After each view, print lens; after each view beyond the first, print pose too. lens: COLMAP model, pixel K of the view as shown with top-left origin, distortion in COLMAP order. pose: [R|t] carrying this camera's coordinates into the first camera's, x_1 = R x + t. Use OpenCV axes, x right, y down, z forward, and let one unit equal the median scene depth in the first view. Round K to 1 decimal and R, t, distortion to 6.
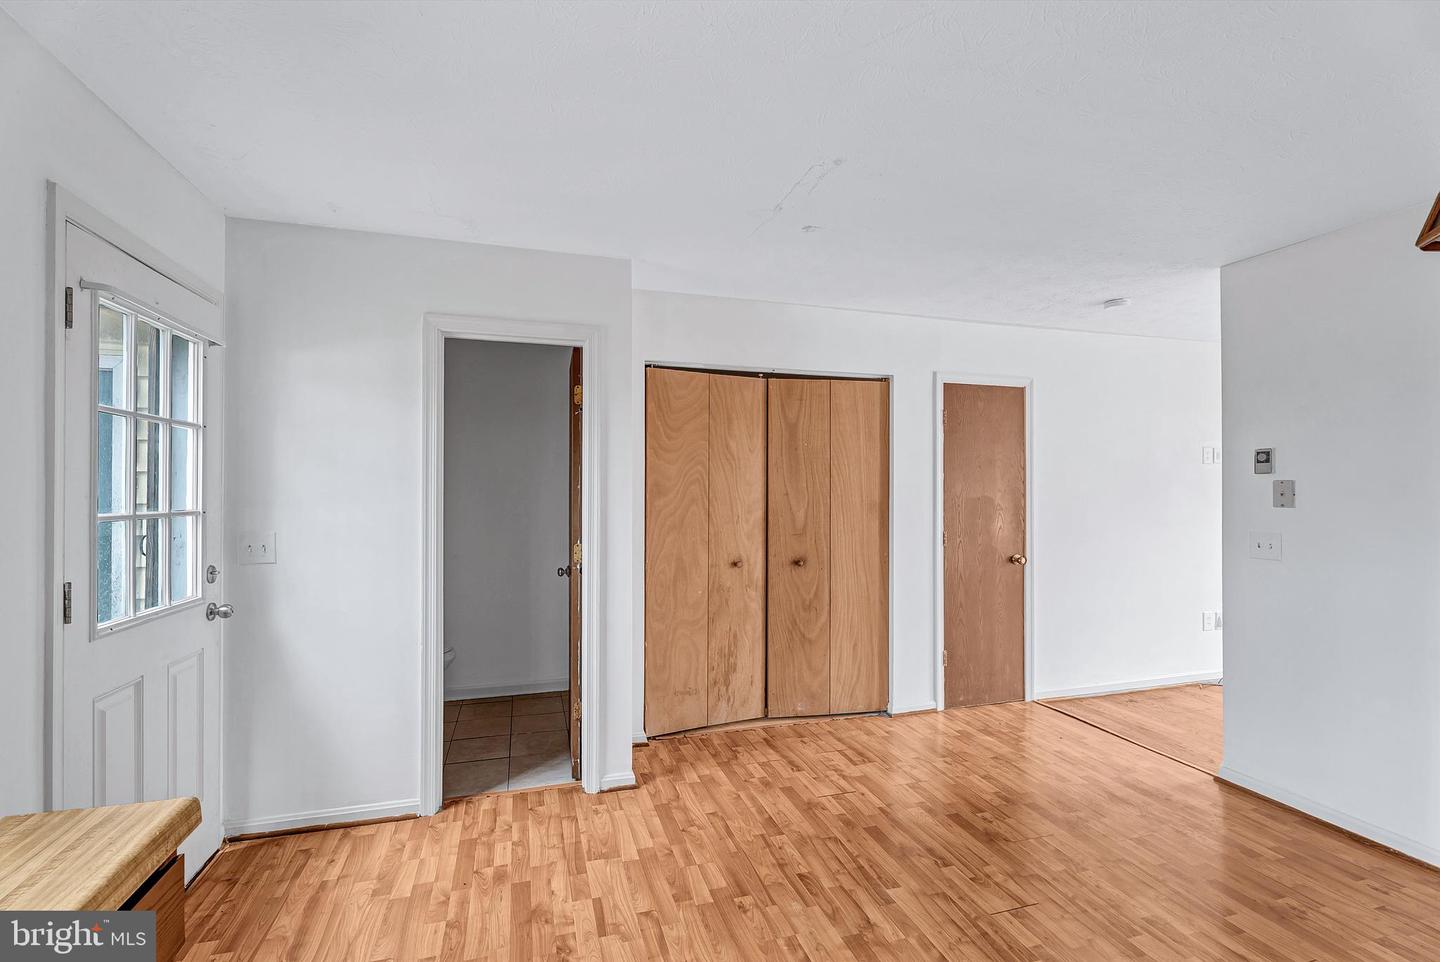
lens RADIAL K [[669.8, 0, 721.7], [0, 669.8, 487.6], [0, 0, 1]] dist [0.001137, 0.000032]
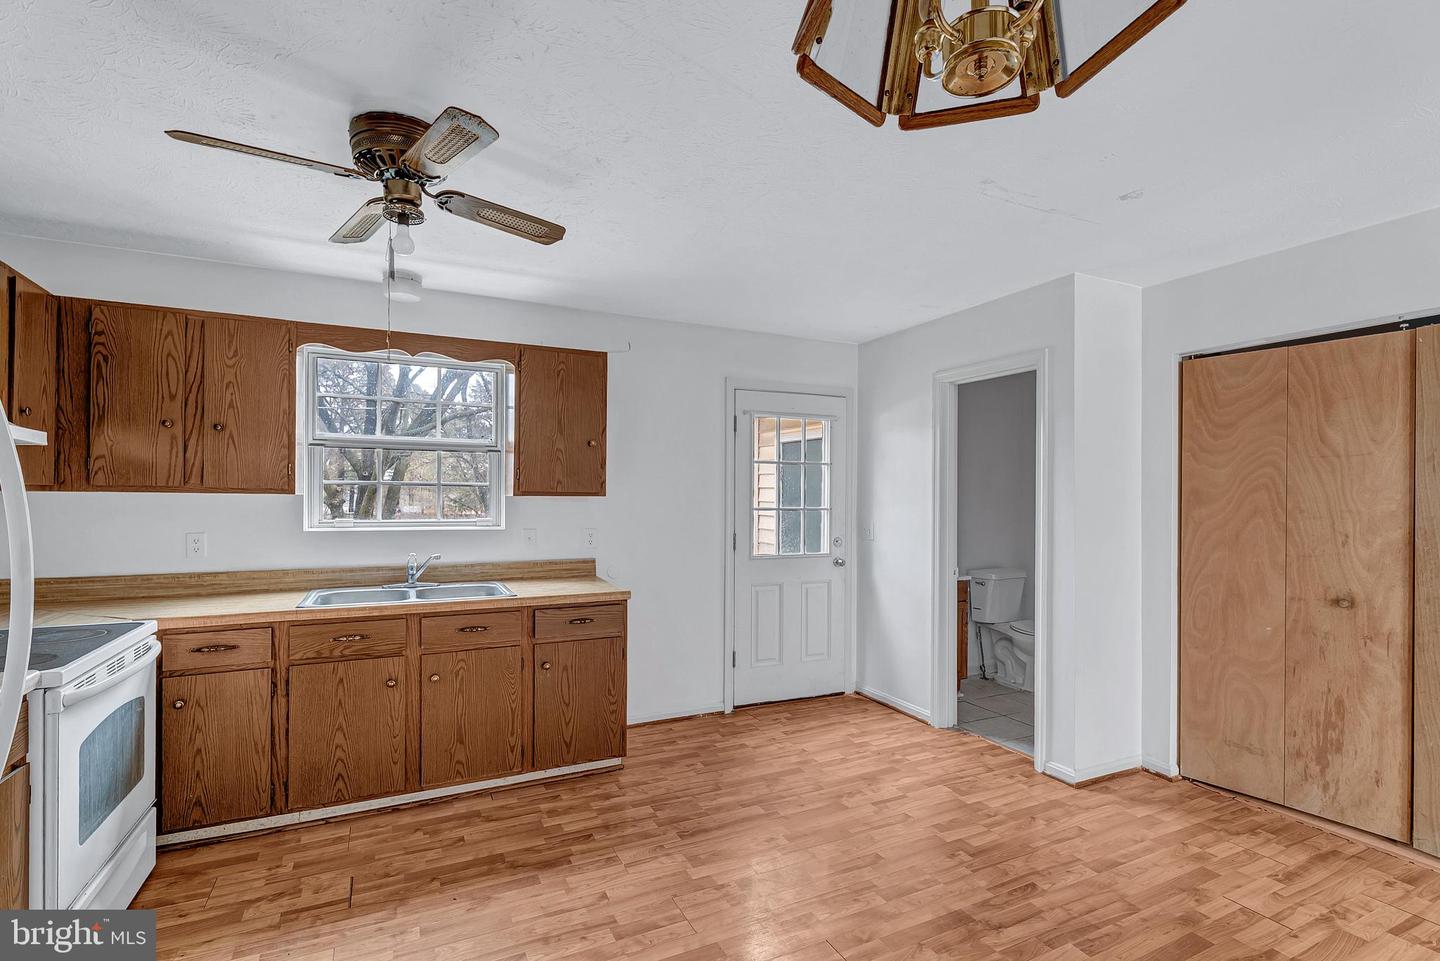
lens RADIAL K [[641.3, 0, 699.6], [0, 641.3, 493.7], [0, 0, 1]] dist [-0.000545, -0.000743]
pose [[0.141468, -0.004333, -0.989933, 0.632890], [-0.000024, 0.999990, -0.004380, 0.001226], [0.989943, 0.000643, 0.141466, 0.239000]]
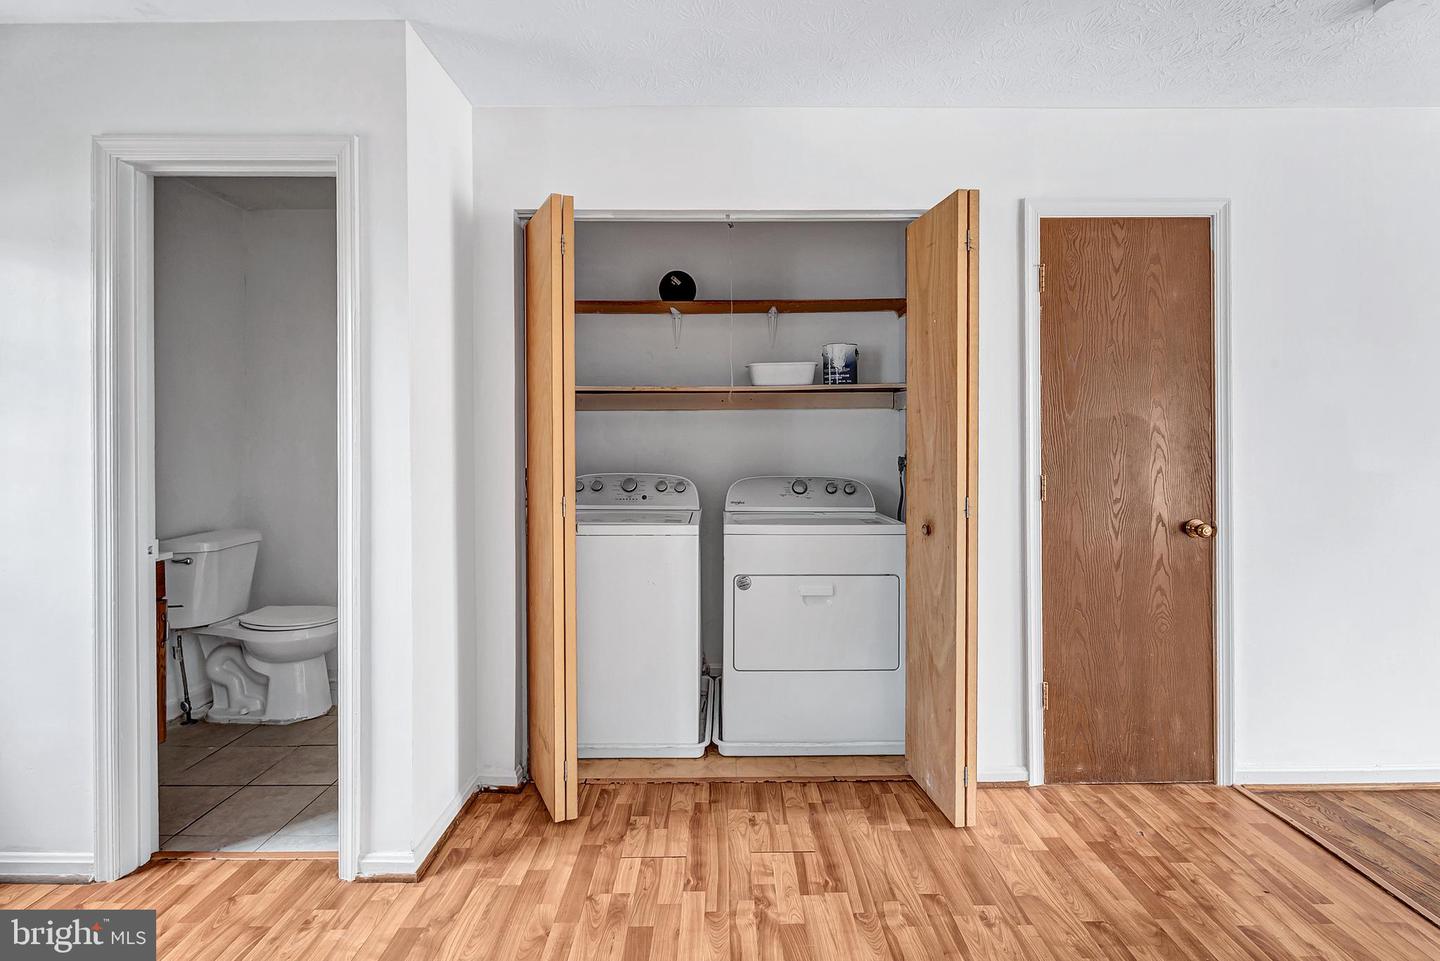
lens RADIAL K [[693.1, 0, 716.5], [0, 693.1, 439.5], [0, 0, 1]] dist [0.001337, -0.001289]
pose [[0.956117, -0.004979, -0.292943, 0.268322], [0.005565, 0.999984, 0.001170, 0.036082], [0.292932, -0.002749, 0.956129, 0.390260]]
